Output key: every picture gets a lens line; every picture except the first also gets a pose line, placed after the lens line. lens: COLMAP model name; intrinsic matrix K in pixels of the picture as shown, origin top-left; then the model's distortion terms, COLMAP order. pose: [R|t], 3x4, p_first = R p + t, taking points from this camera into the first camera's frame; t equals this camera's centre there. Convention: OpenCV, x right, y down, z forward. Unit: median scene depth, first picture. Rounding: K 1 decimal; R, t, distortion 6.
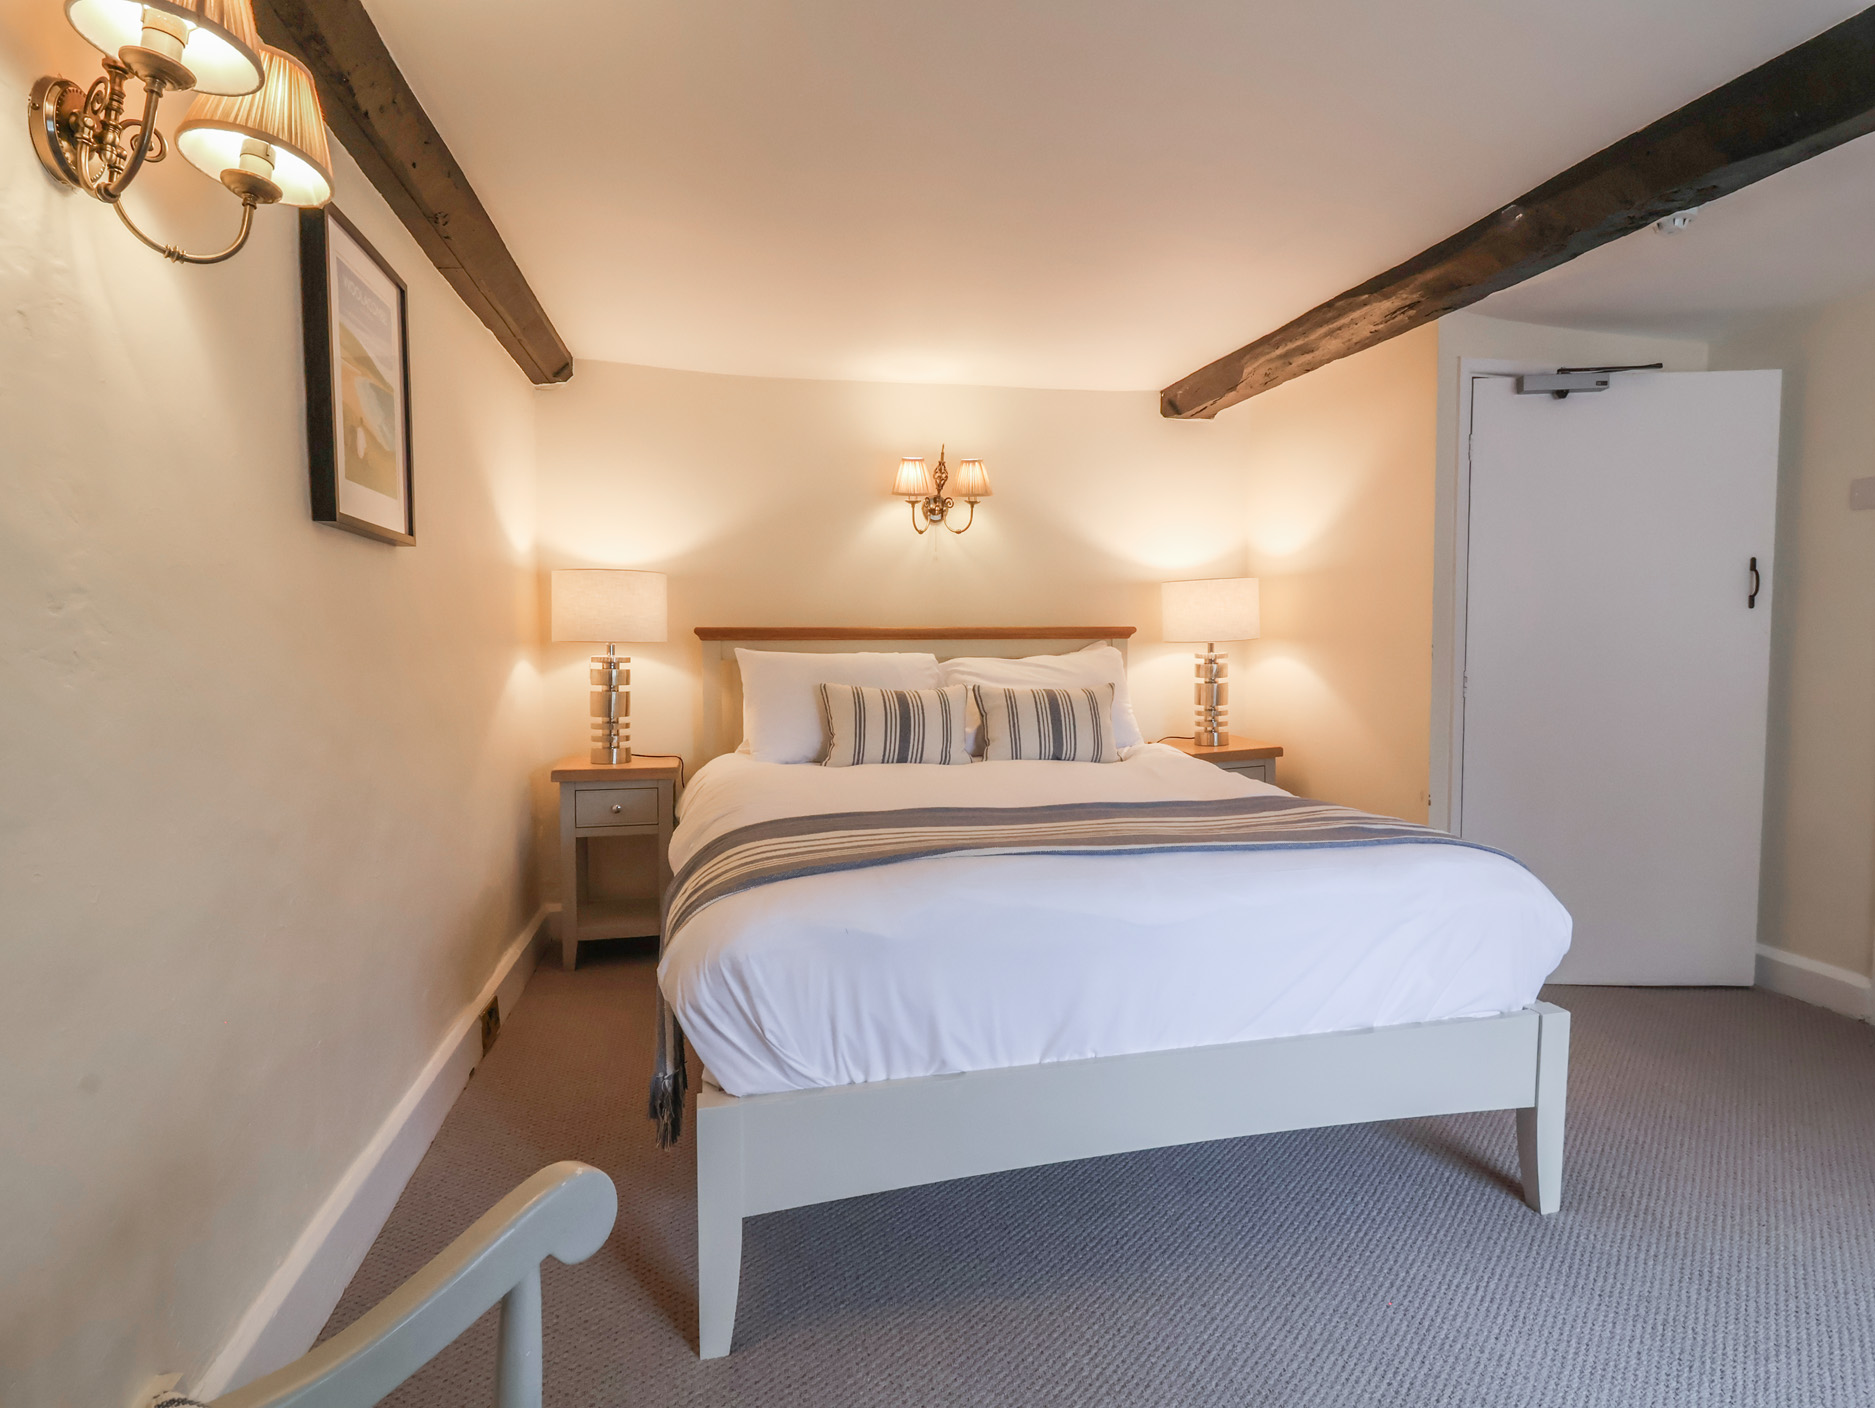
lens RADIAL K [[1031.3, 0, 937.5], [0, 1031.3, 704.0], [0, 0, 1]] dist [-0.013563, 0.000298]
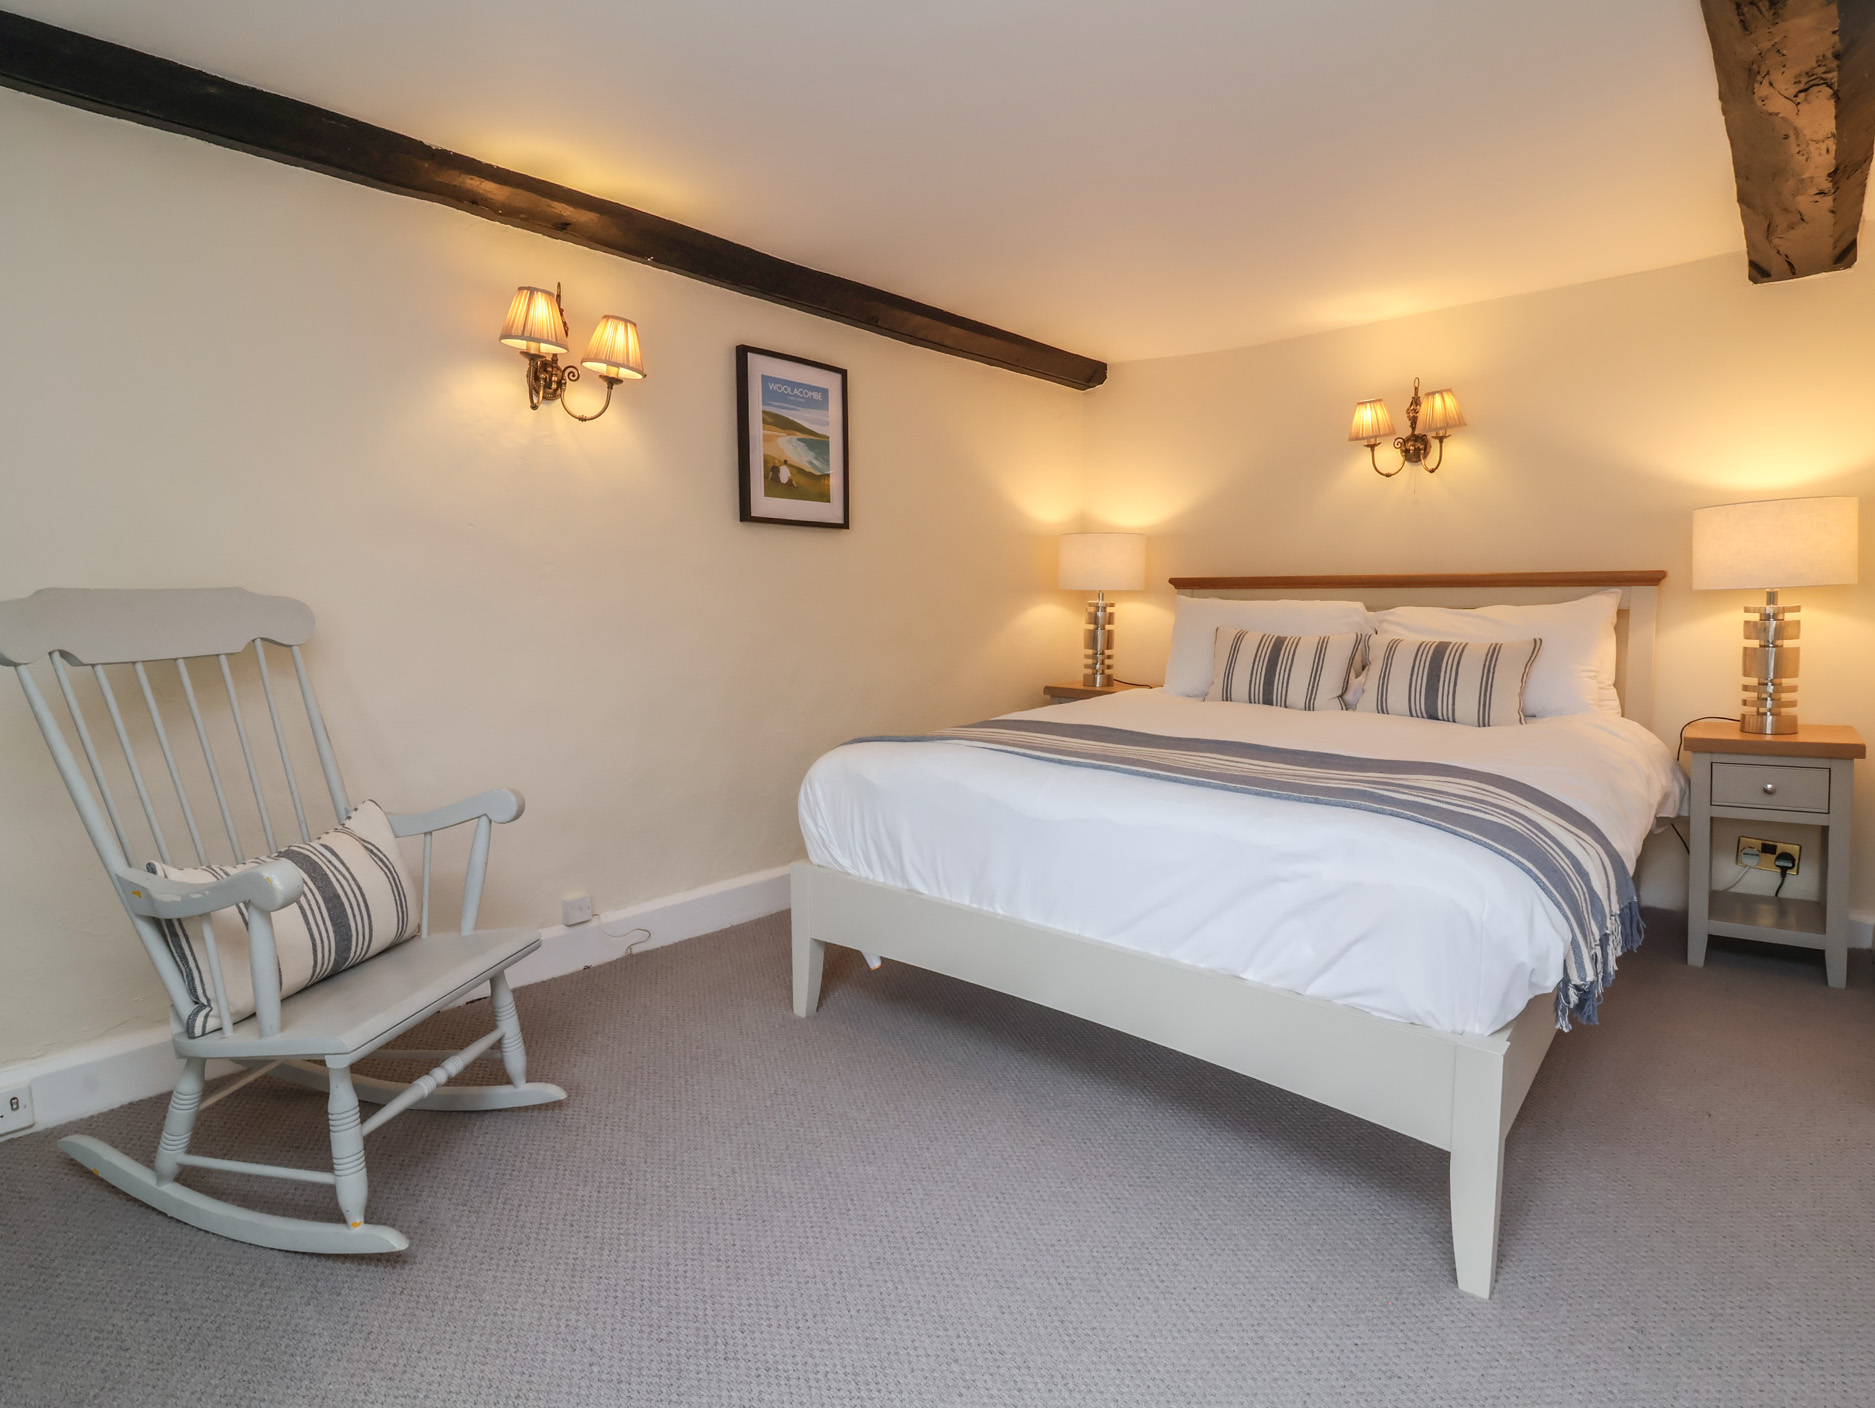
lens RADIAL K [[1052.2, 0, 937.5], [0, 1052.2, 704.0], [0, 0, 1]] dist [-0.004976, -0.001647]
pose [[0.546162, 0.088442, -0.832998, 0.646997], [-0.052705, 0.996069, 0.071199, -0.002131], [0.836020, 0.005017, 0.548676, 0.118586]]
